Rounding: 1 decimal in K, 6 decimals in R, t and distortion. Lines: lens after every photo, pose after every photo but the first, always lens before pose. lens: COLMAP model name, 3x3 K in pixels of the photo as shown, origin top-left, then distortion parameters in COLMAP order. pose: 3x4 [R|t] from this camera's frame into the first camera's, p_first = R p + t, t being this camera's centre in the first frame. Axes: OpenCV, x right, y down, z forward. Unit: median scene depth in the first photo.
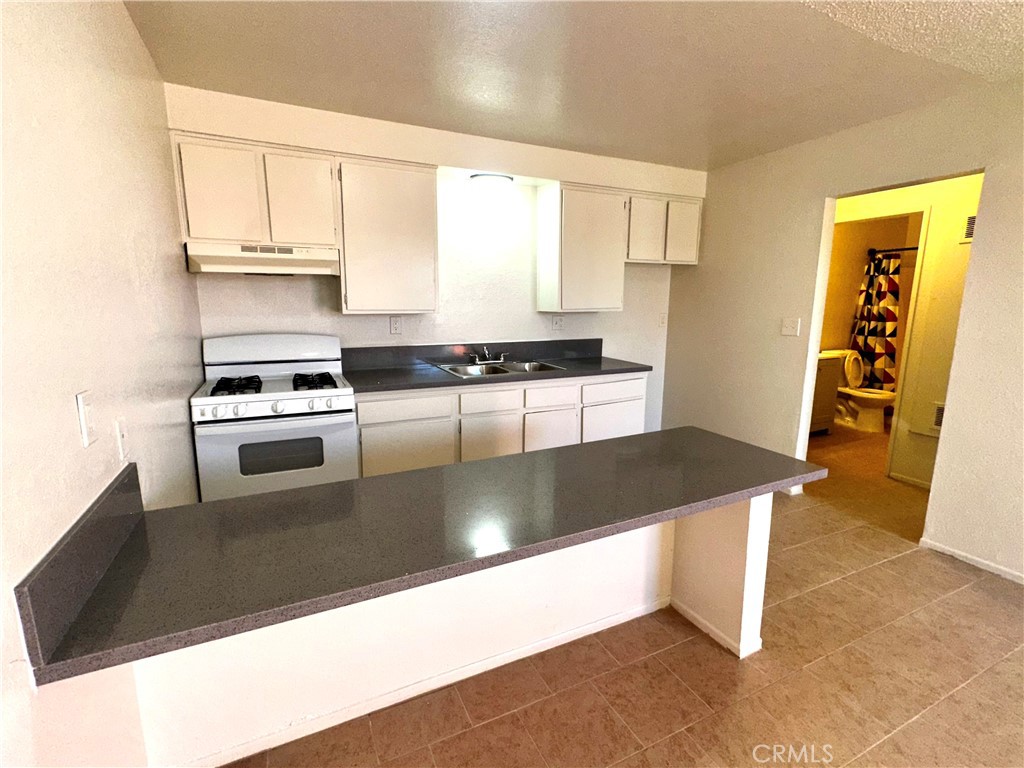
lens RADIAL K [[474.2, 0, 510.3], [0, 474.2, 385.9], [0, 0, 1]] dist [0.001866, 0.000314]
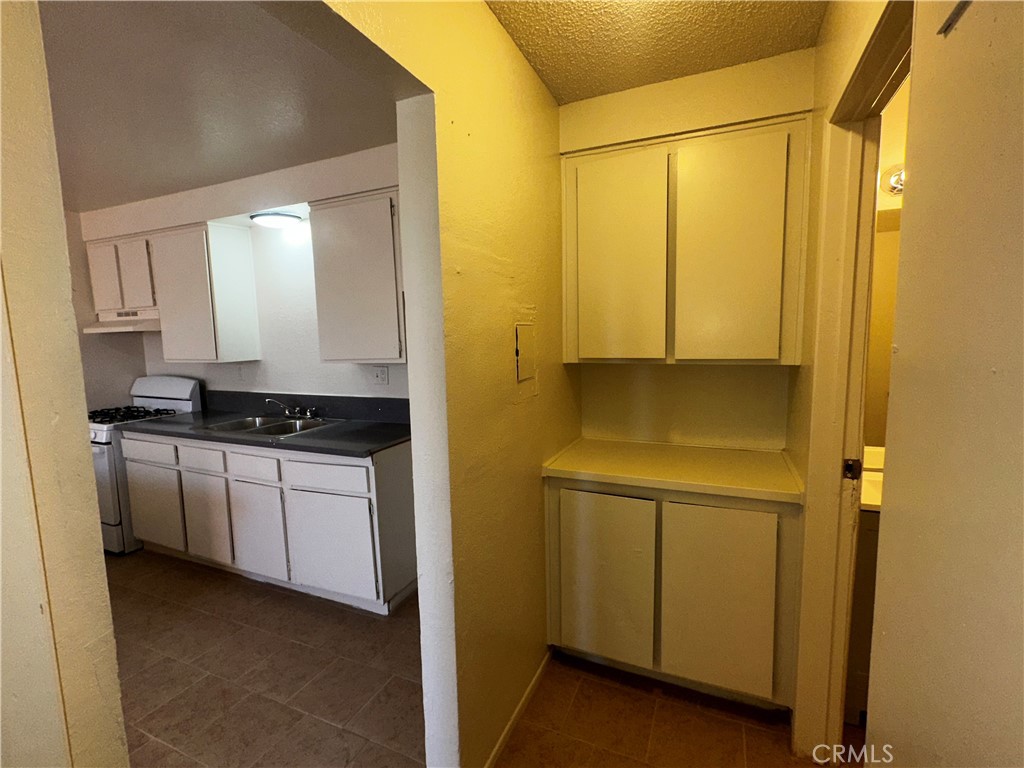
lens RADIAL K [[474.2, 0, 510.3], [0, 474.2, 385.9], [0, 0, 1]] dist [0.001866, 0.000314]
pose [[0.644017, 0.061707, -0.762518, 1.150908], [-0.110945, 0.993738, -0.013286, -0.179180], [0.756923, 0.093154, 0.646831, 0.922783]]
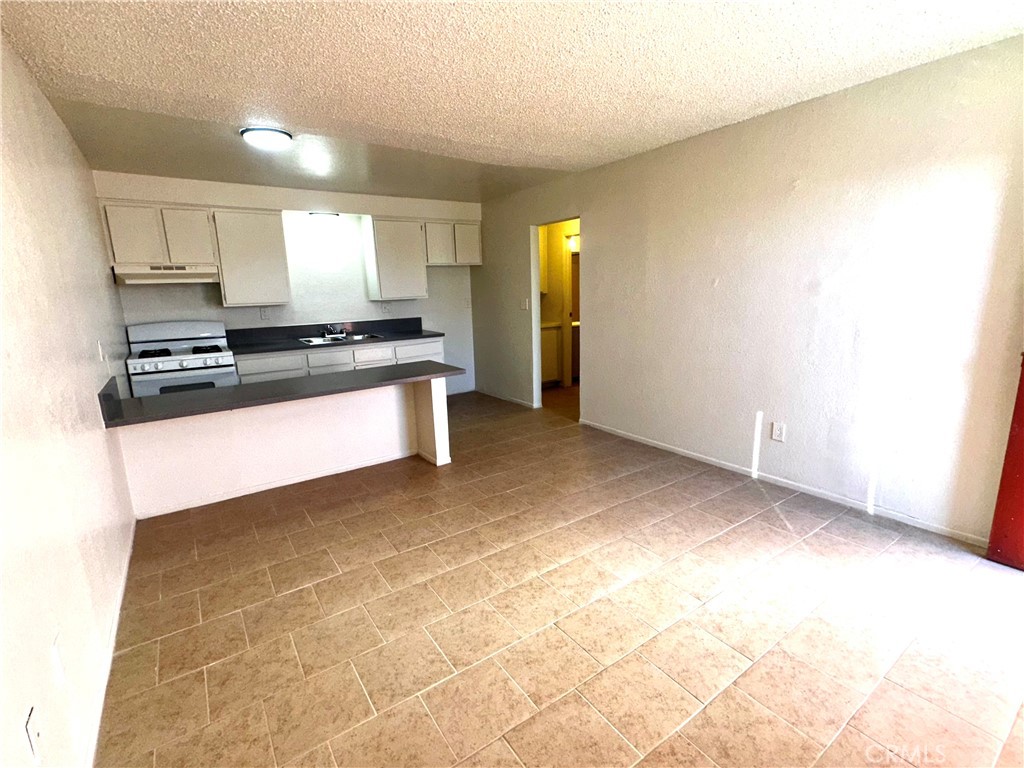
lens RADIAL K [[474.2, 0, 510.3], [0, 474.2, 385.9], [0, 0, 1]] dist [0.001866, 0.000314]
pose [[0.986854, -0.063618, 0.148570, 0.342414], [0.059921, 0.997775, 0.029233, 0.123684], [-0.150099, -0.019947, 0.988470, -0.719654]]
